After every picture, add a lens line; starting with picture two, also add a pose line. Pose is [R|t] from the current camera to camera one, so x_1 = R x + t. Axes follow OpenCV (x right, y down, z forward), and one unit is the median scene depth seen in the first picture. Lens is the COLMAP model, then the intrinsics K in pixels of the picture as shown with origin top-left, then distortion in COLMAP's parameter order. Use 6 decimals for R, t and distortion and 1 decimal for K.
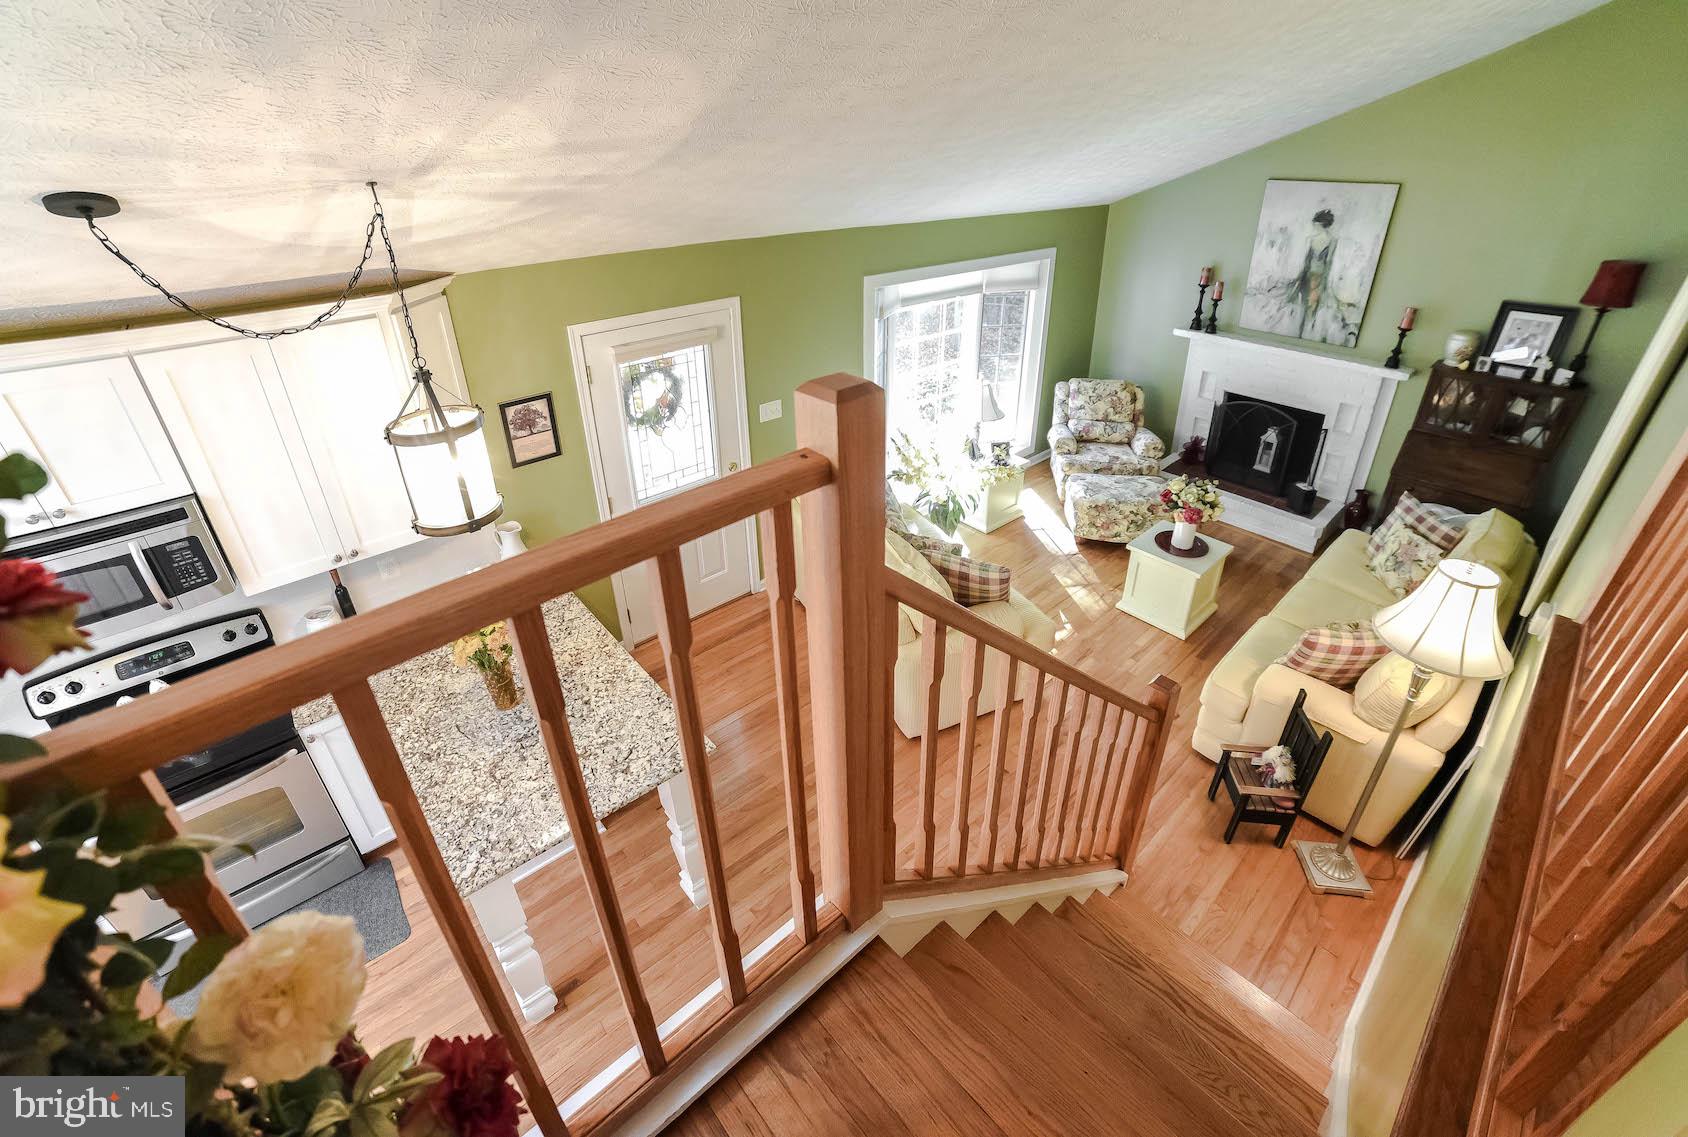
lens RADIAL K [[709.8, 0, 874.7], [0, 709.8, 476.6], [0, 0, 1]] dist [-0.038178, 0.000175]
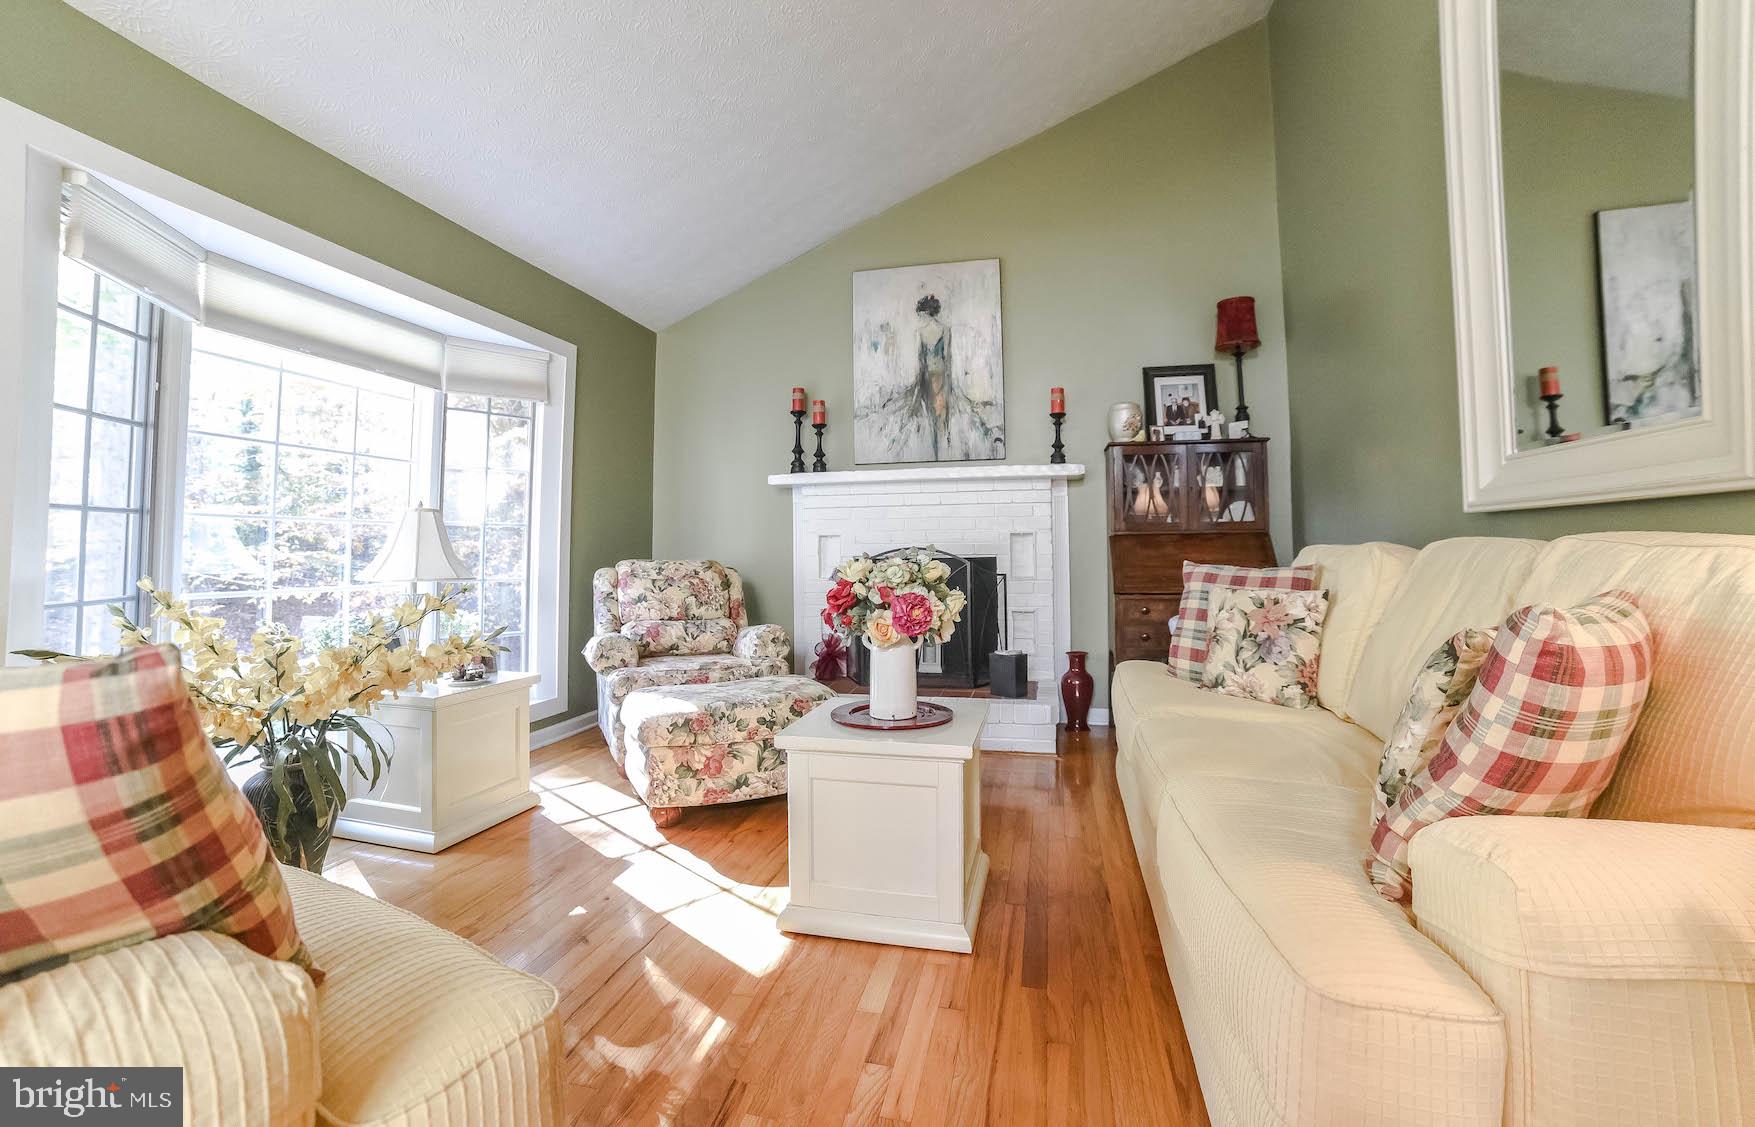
lens RADIAL K [[698.9, 0, 905.1], [0, 698.9, 509.8], [0, 0, 1]] dist [-0.028423, 0.005206]
pose [[0.810764, 0.026275, 0.584783, 0.162727], [0.263893, 0.875314, -0.405200, 0.134700], [-0.522515, 0.482841, 0.702739, 0.544160]]
